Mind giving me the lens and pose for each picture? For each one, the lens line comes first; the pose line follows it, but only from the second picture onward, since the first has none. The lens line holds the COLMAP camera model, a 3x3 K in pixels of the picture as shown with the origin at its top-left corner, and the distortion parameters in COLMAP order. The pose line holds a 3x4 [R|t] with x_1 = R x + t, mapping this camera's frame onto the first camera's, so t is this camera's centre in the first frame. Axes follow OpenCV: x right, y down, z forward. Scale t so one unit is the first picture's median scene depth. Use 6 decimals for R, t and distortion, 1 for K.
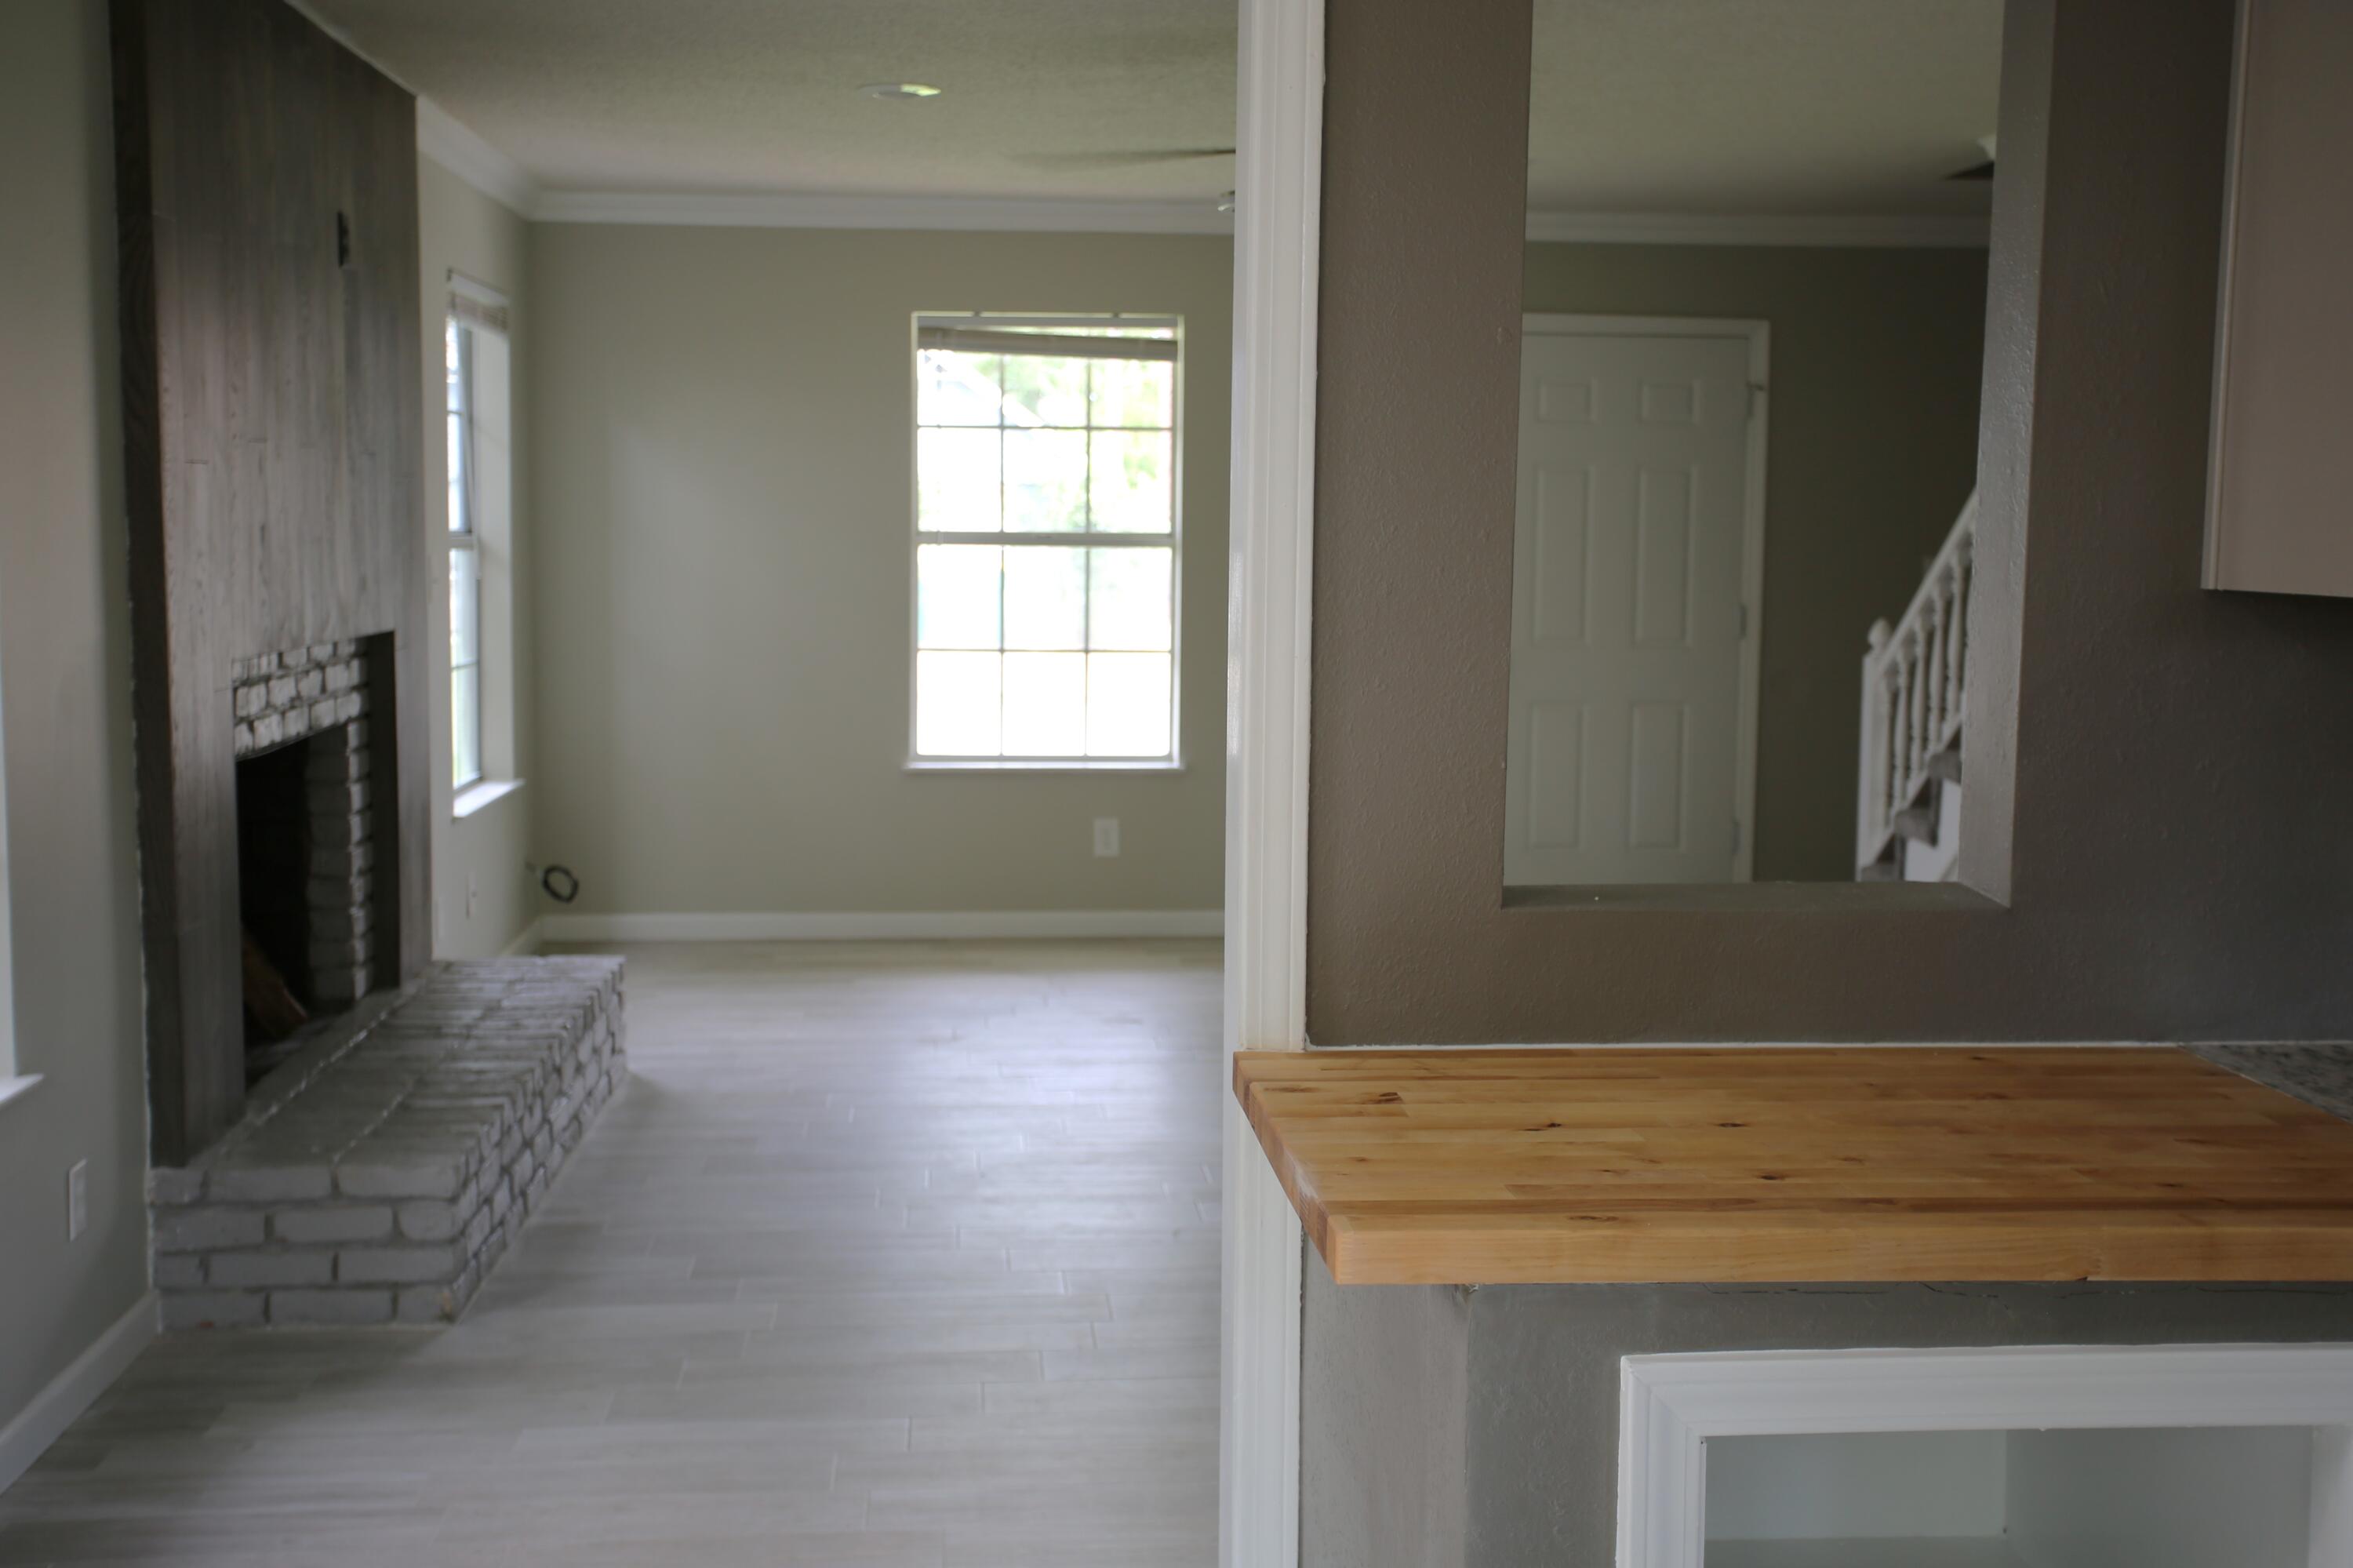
lens RADIAL K [[2466.4, 0, 1176.5], [0, 2466.4, 784.0], [0, 0, 1]] dist [0.019340, 0.006990]
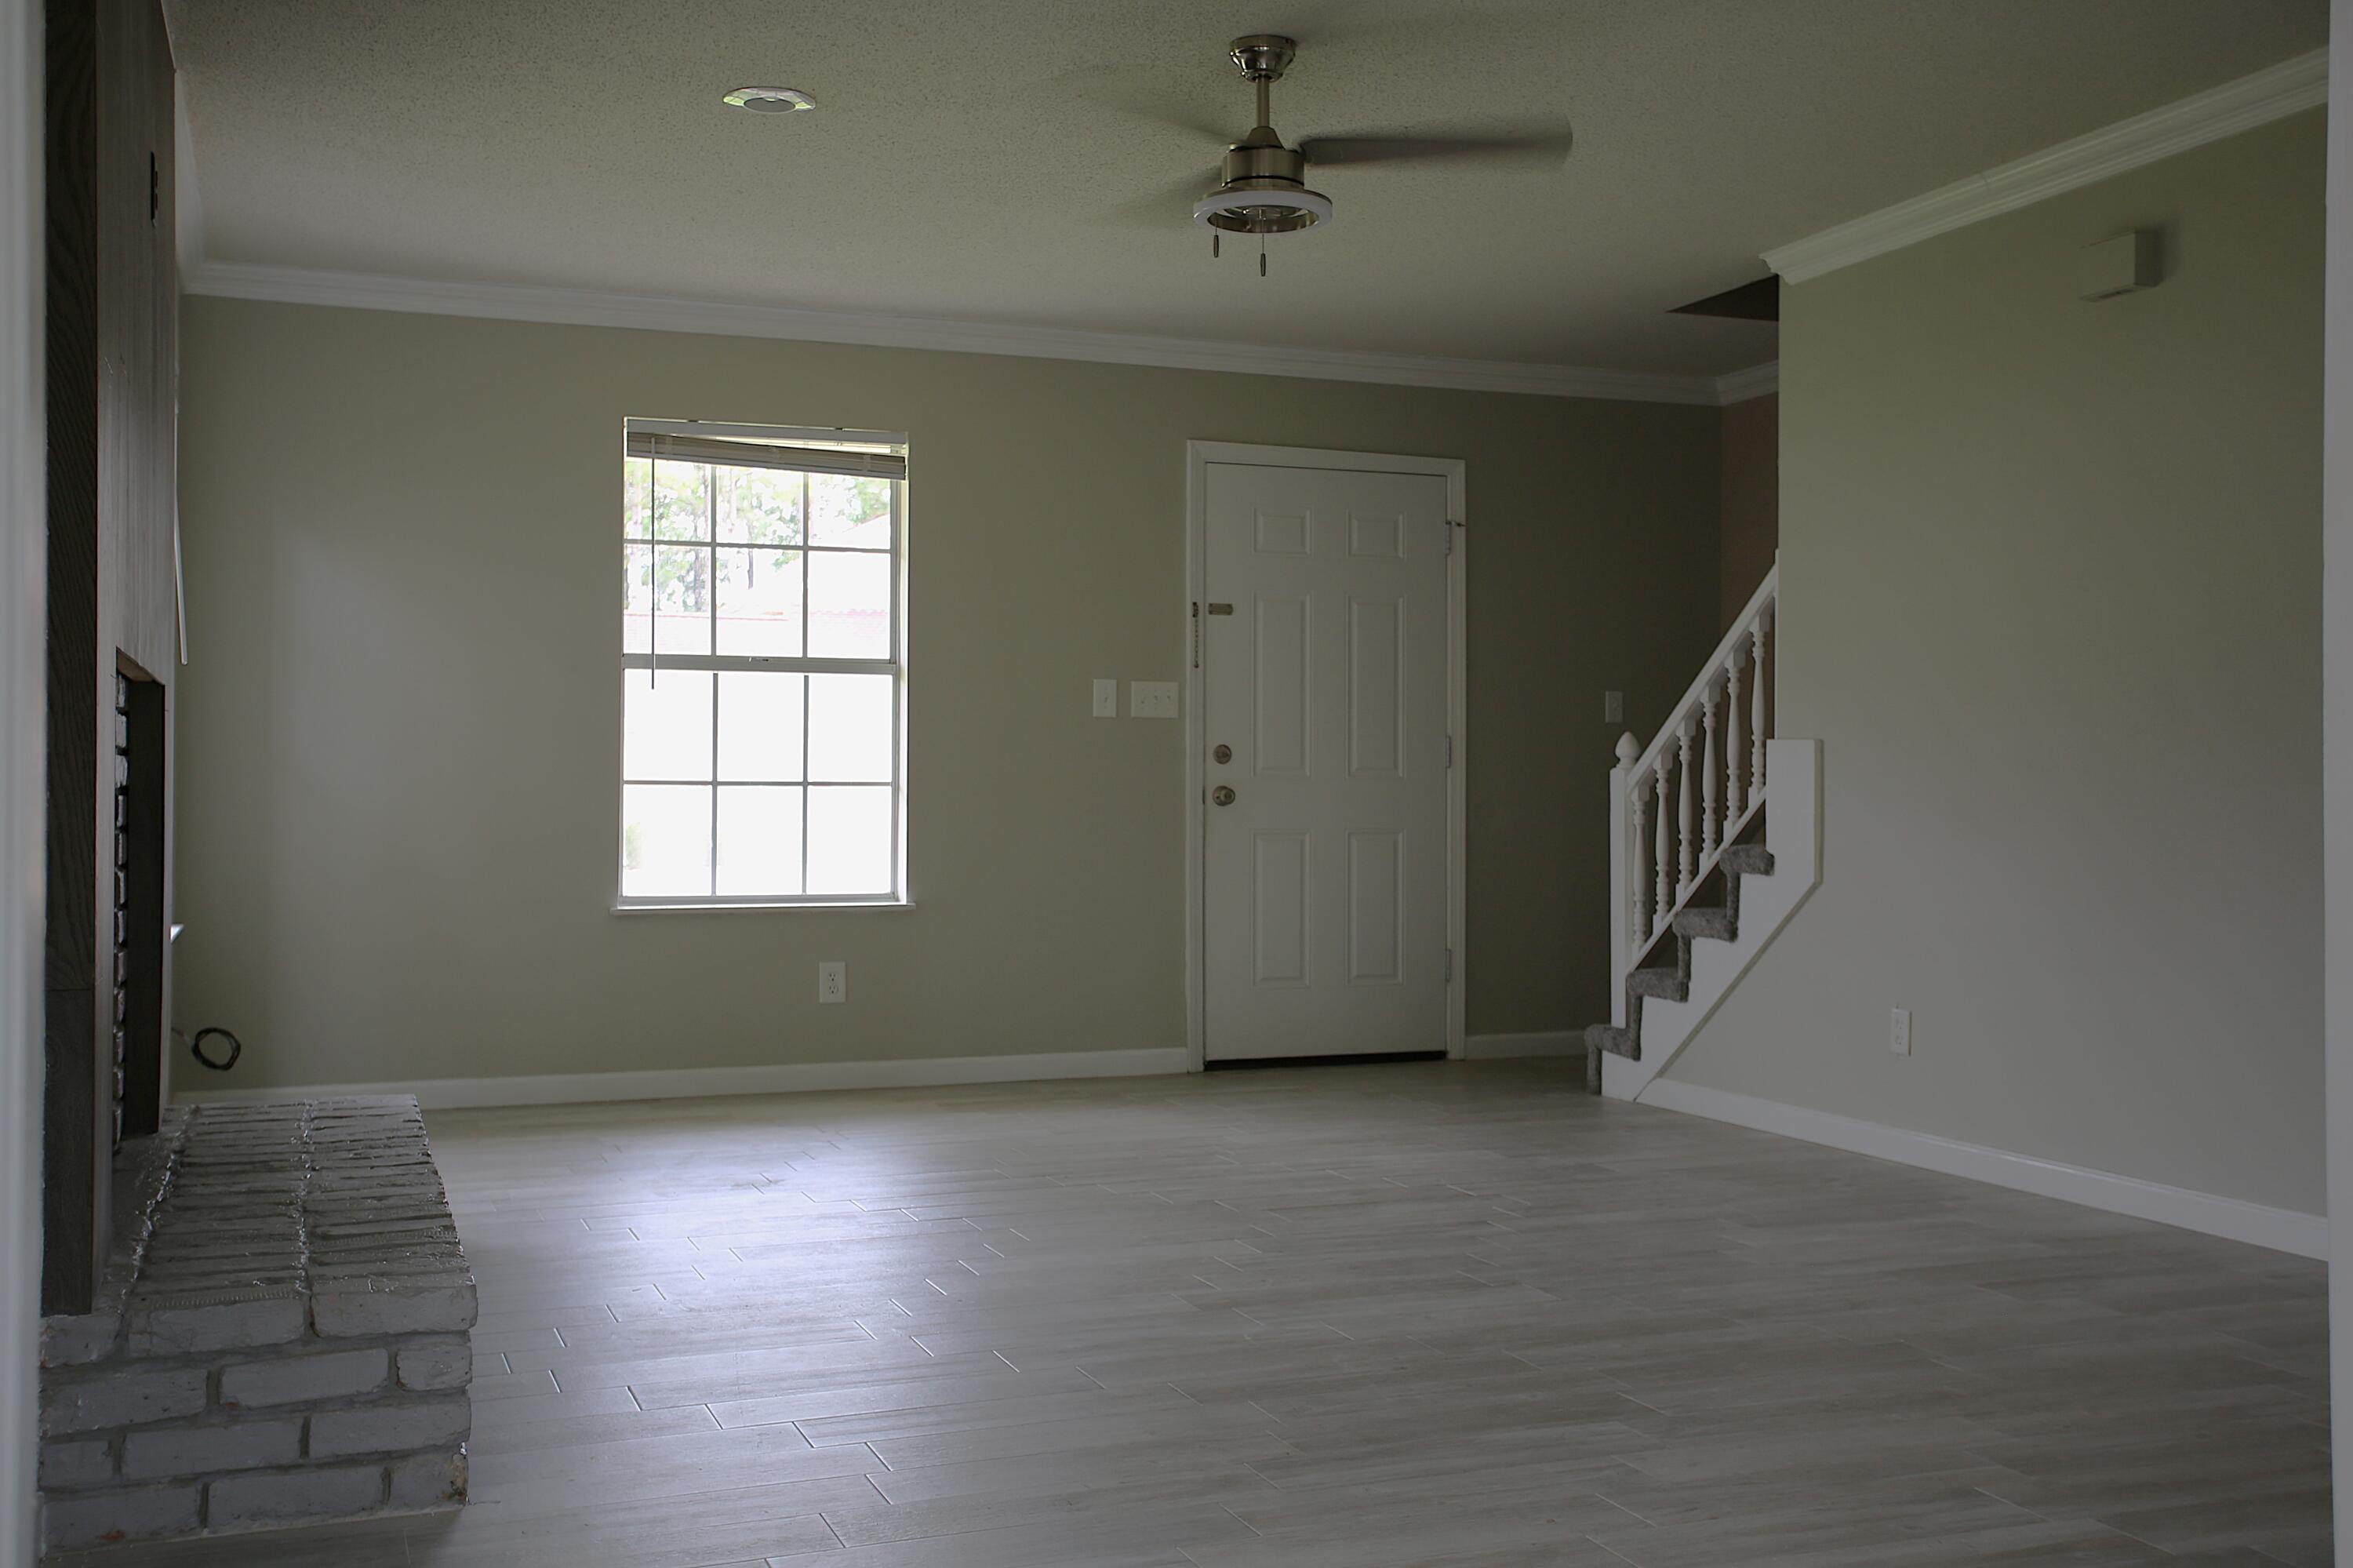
lens RADIAL K [[2315.5, 0, 1170.9], [0, 2315.5, 781.0], [0, 0, 1]] dist [-0.001597, 0.113450]
pose [[0.962448, -0.006510, 0.271387, -0.162505], [0.036082, 0.993910, -0.104118, 0.047880], [-0.269056, 0.110000, 0.956822, 0.142643]]
